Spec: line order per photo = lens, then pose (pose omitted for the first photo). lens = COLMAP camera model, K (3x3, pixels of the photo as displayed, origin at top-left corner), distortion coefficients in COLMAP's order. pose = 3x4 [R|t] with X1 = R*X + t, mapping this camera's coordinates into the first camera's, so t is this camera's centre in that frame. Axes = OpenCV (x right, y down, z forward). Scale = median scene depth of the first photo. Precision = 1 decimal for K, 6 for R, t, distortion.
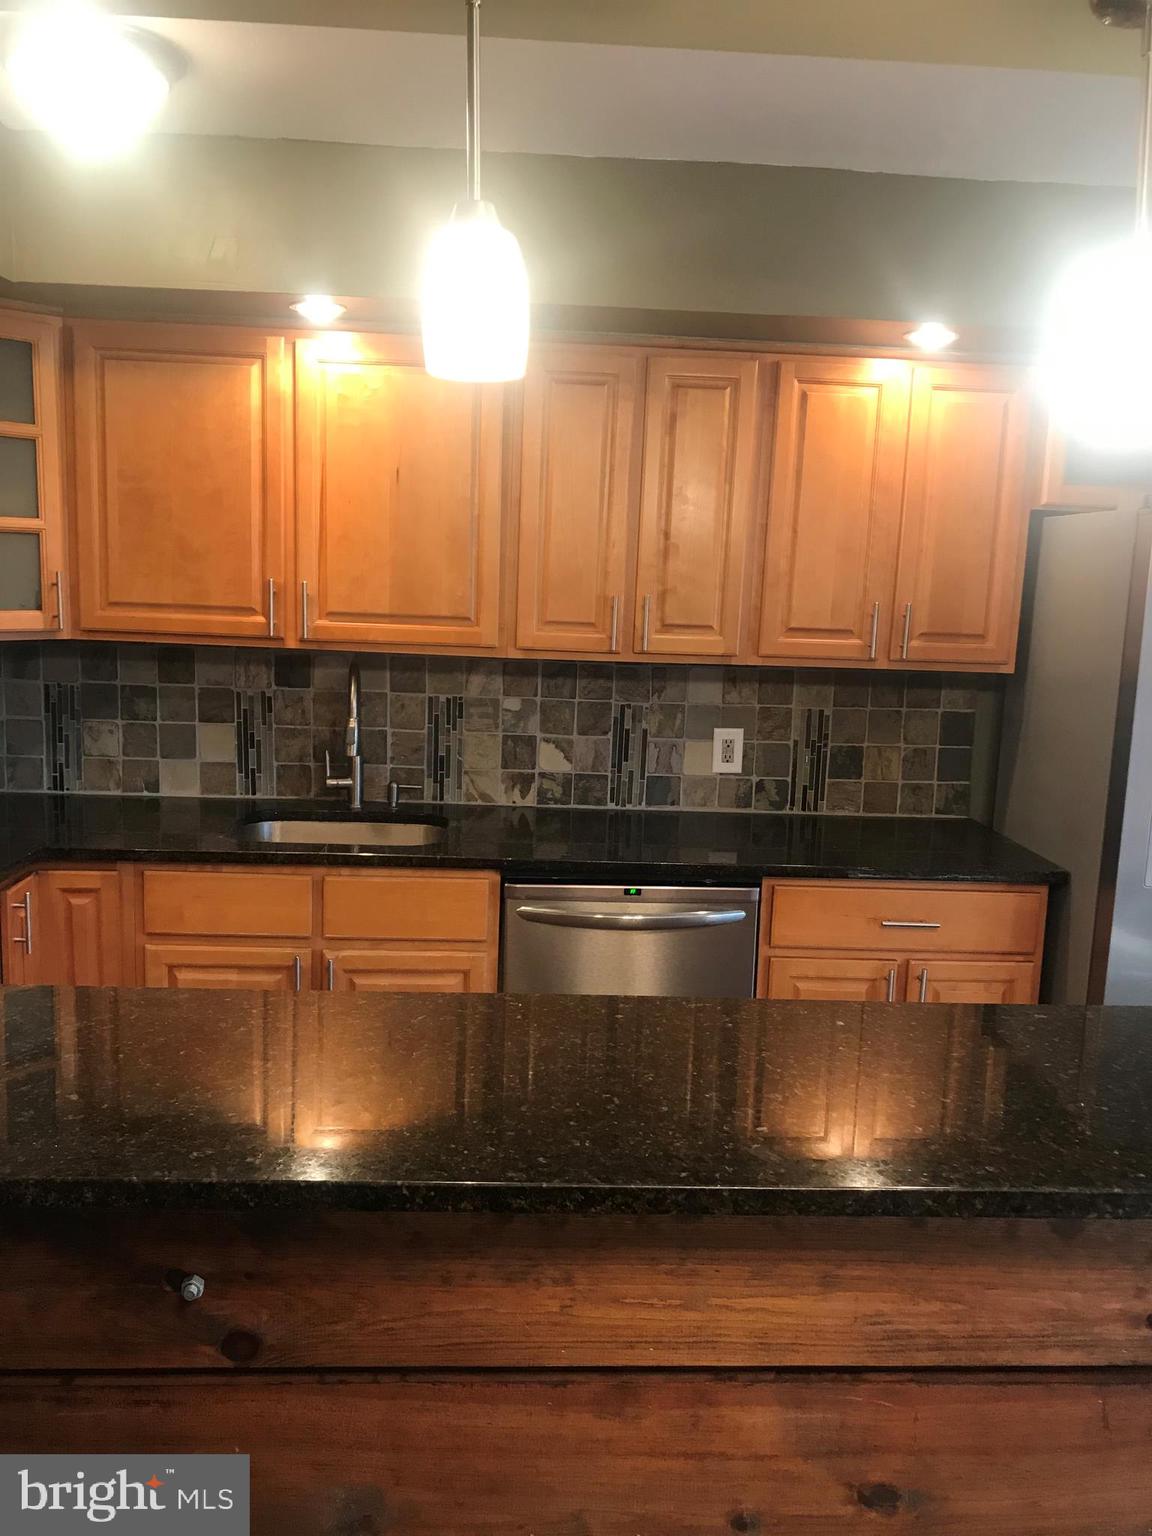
lens RADIAL K [[1292.8, 0, 577.8], [0, 1292.8, 790.6], [0, 0, 1]] dist [0.189159, -0.278590]
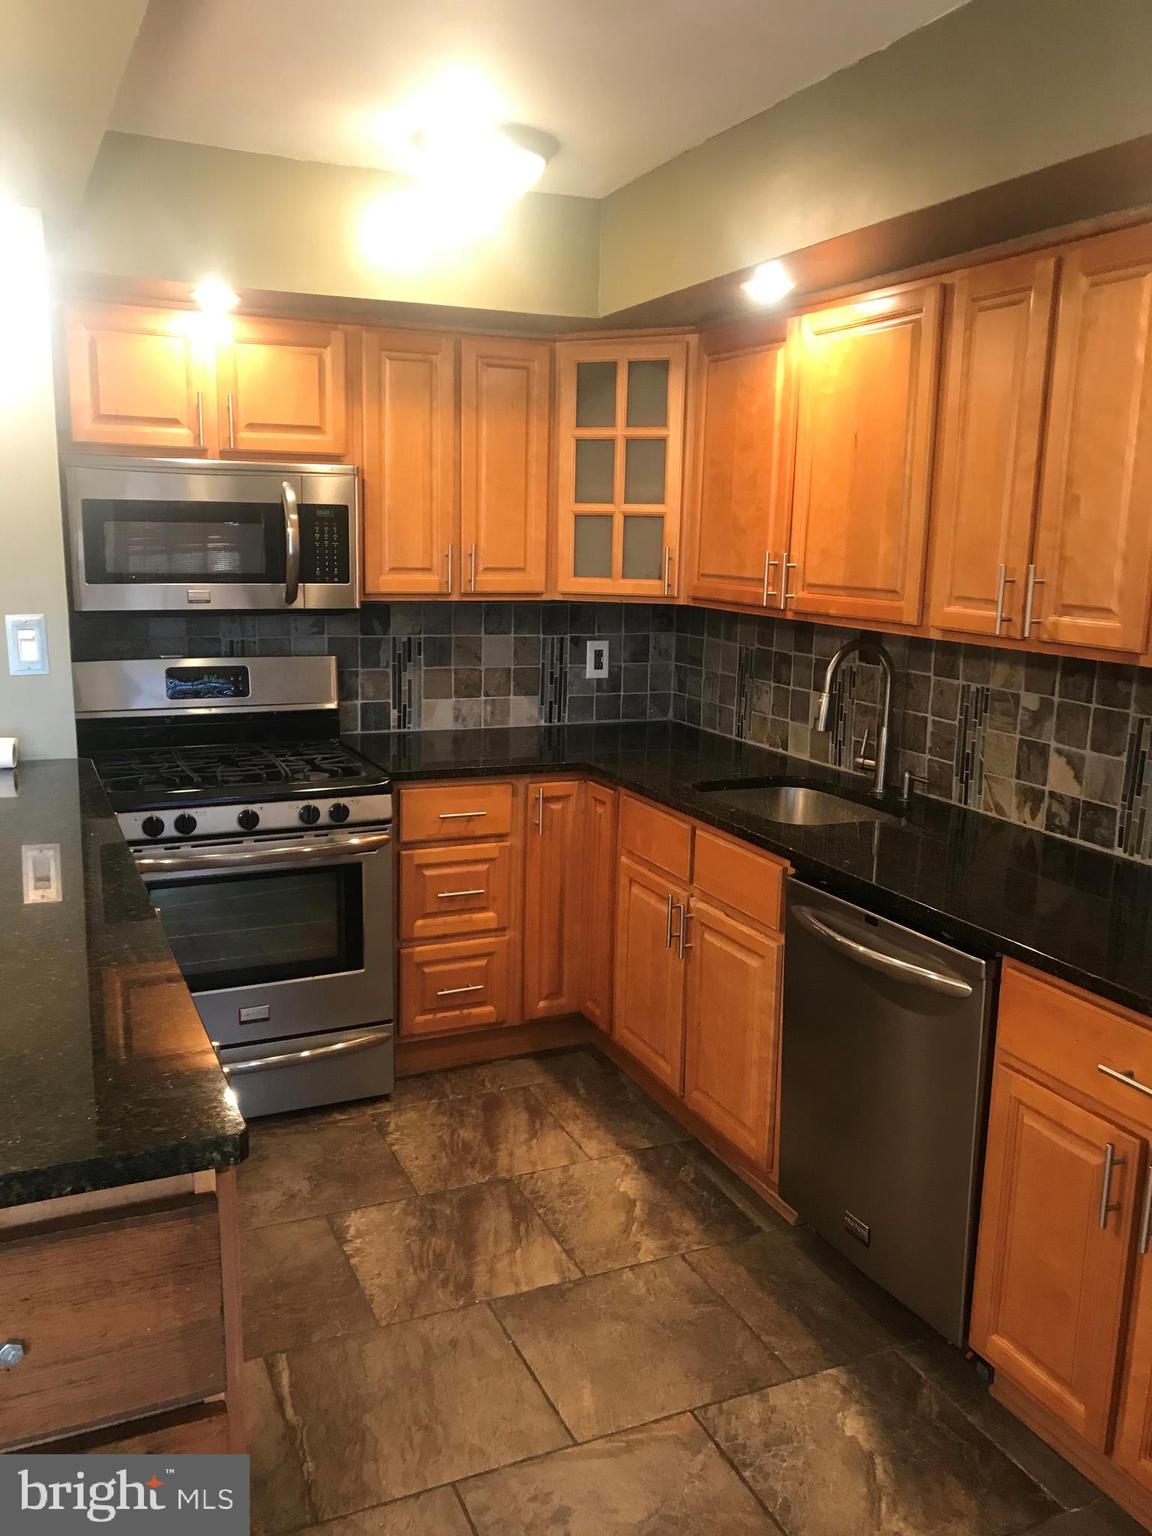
lens RADIAL K [[1292.8, 0, 577.8], [0, 1292.8, 790.6], [0, 0, 1]] dist [0.189159, -0.278590]
pose [[0.370579, 0.162605, -0.914457, 0.616205], [-0.174229, 0.979249, 0.103521, -0.048362], [0.912313, 0.120962, 0.391219, 0.416994]]
